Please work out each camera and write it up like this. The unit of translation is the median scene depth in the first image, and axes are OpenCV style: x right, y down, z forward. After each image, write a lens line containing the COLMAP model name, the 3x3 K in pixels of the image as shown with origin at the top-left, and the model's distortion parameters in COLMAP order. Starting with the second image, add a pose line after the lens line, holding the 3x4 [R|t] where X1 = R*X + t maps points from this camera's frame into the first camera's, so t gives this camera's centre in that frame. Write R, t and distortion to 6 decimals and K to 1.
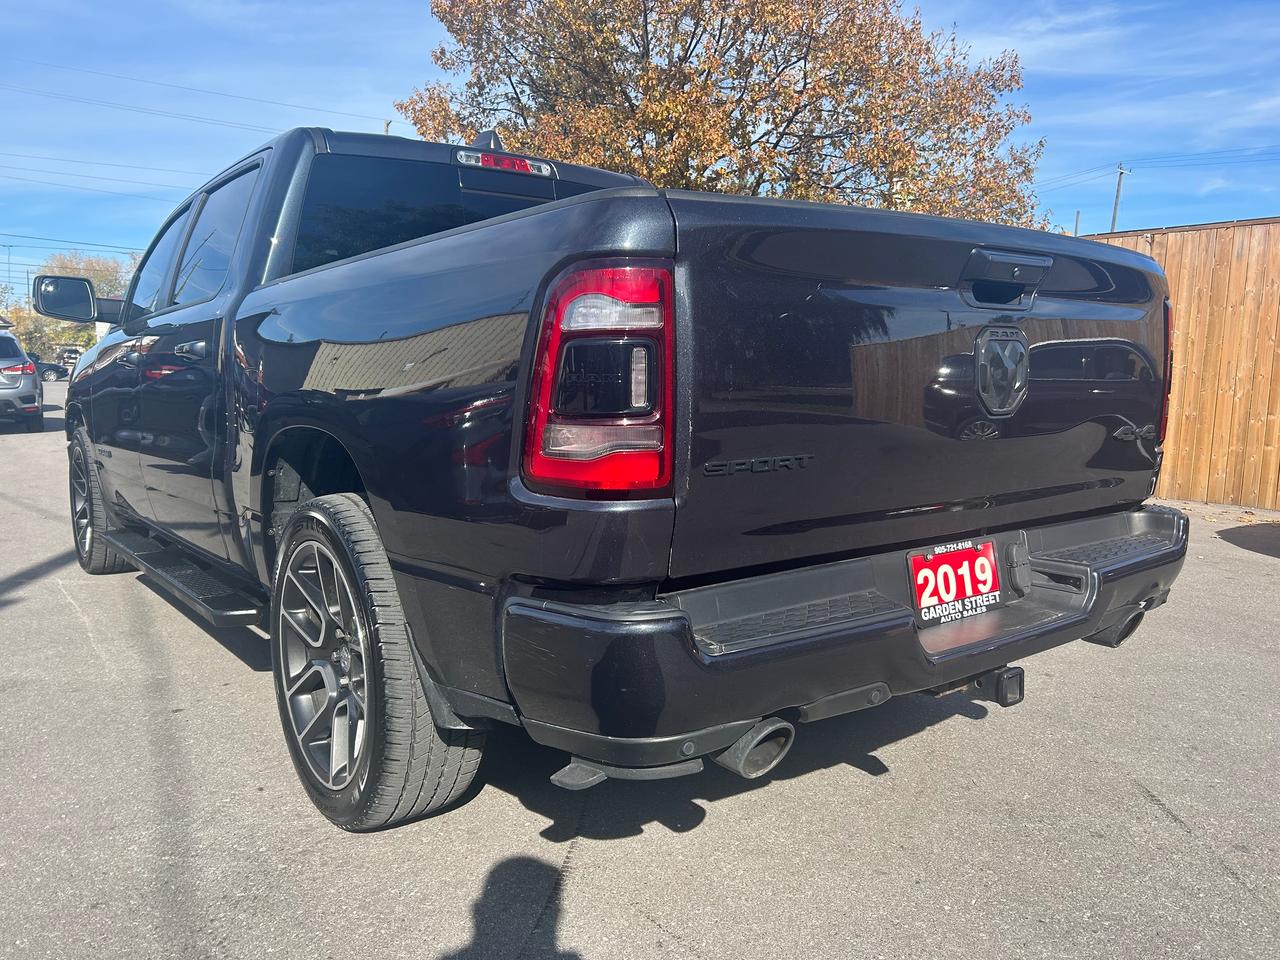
lens RADIAL K [[941.6, 0, 640.0], [0, 941.6, 480.0], [0, 0, 1]] dist [0.064070, -0.071899]
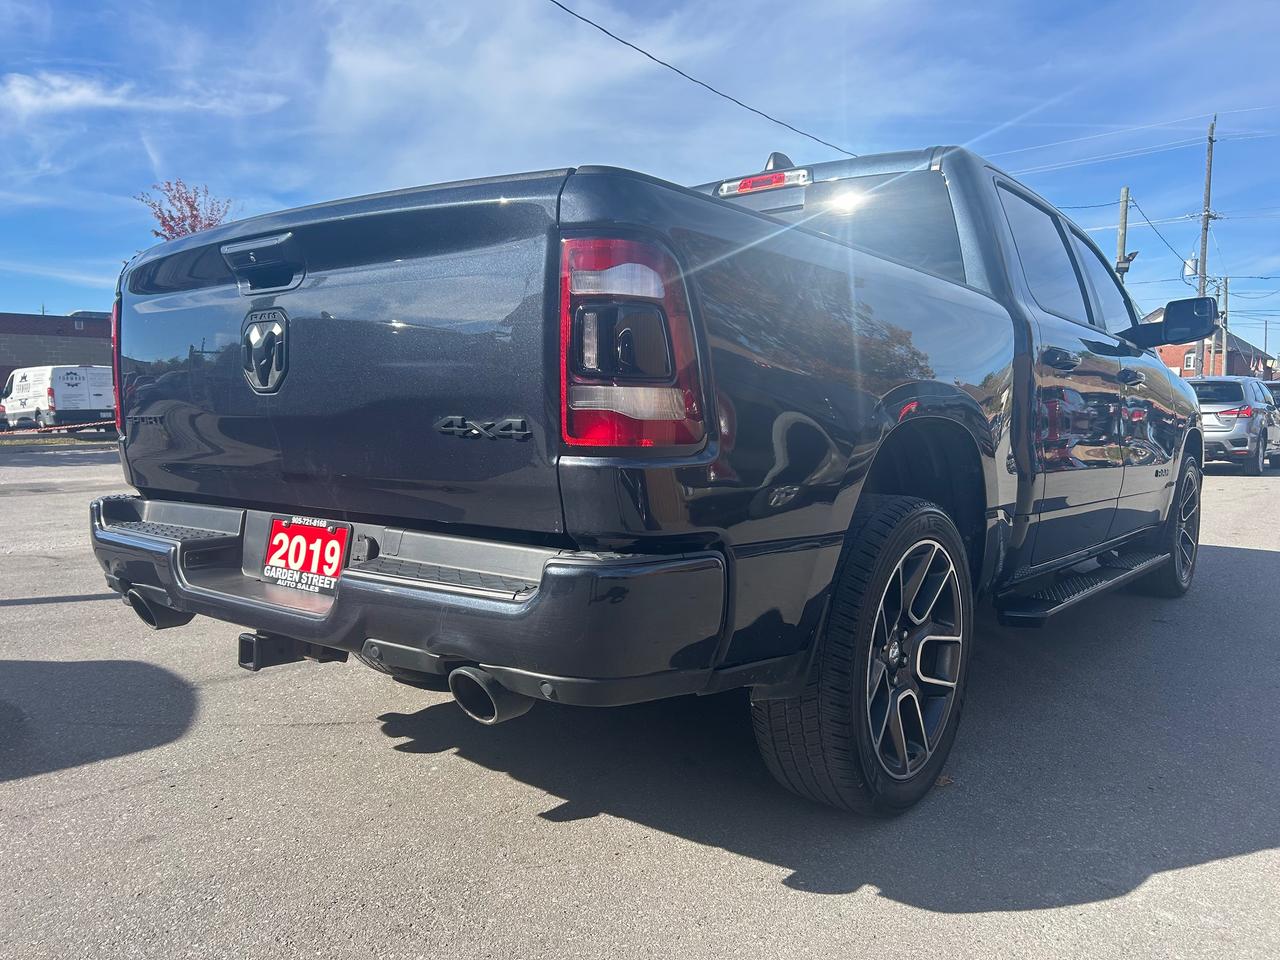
lens RADIAL K [[949.7, 0, 653.6], [0, 949.7, 486.4], [0, 0, 1]] dist [0.066910, -0.083470]
pose [[0.264966, 0.073977, -0.961416, 1.413931], [-0.120282, 0.991801, 0.043165, -0.057830], [0.956726, 0.104204, 0.271692, 1.049940]]
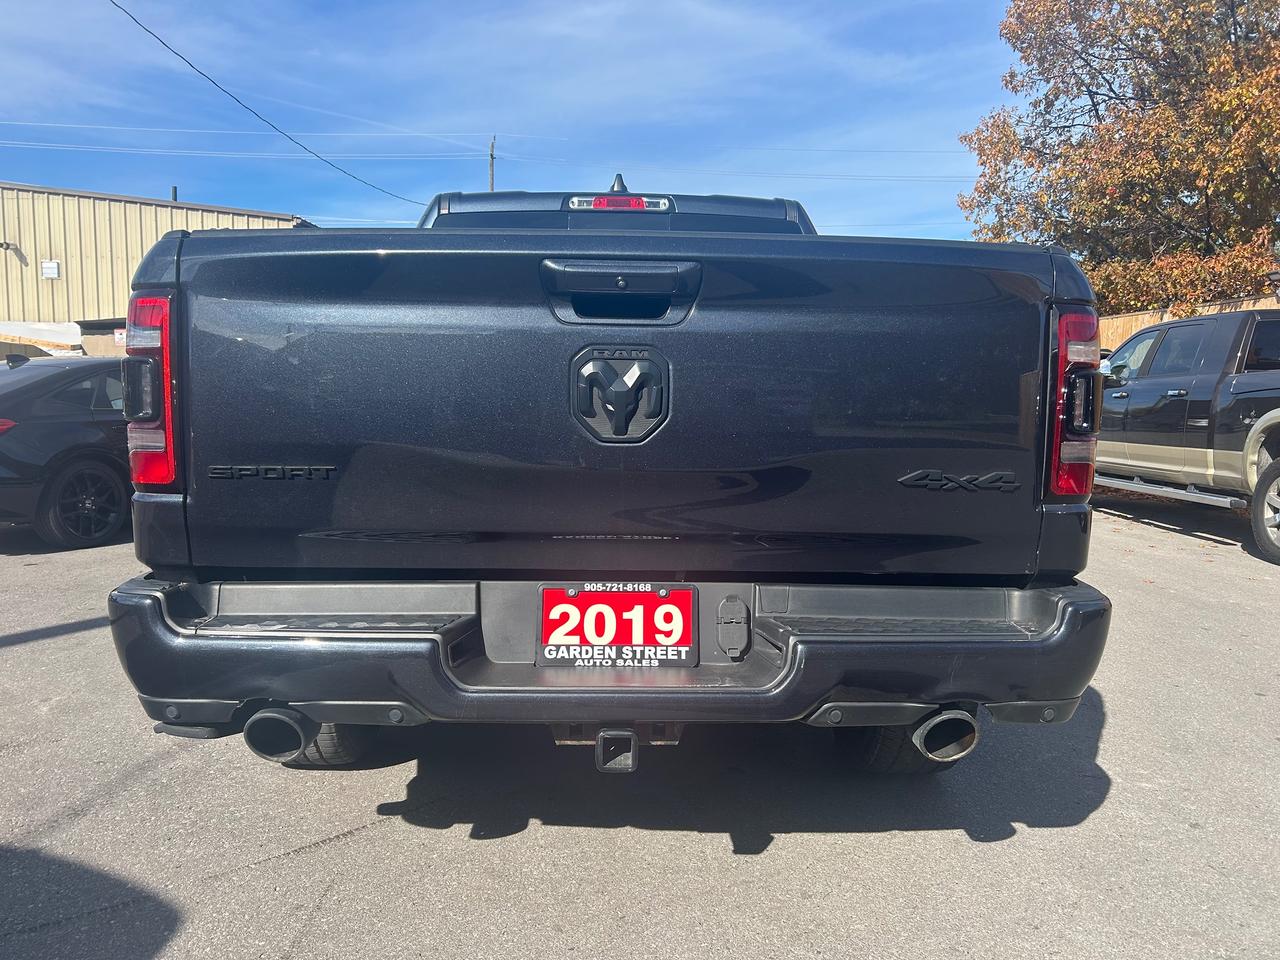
lens RADIAL K [[941.6, 0, 640.0], [0, 941.6, 480.0], [0, 0, 1]] dist [0.064070, -0.071899]
pose [[0.813866, 0.059747, -0.577973, 0.843445], [-0.081190, 0.996635, -0.011301, -0.021962], [0.575352, 0.056123, 0.815978, 0.266596]]
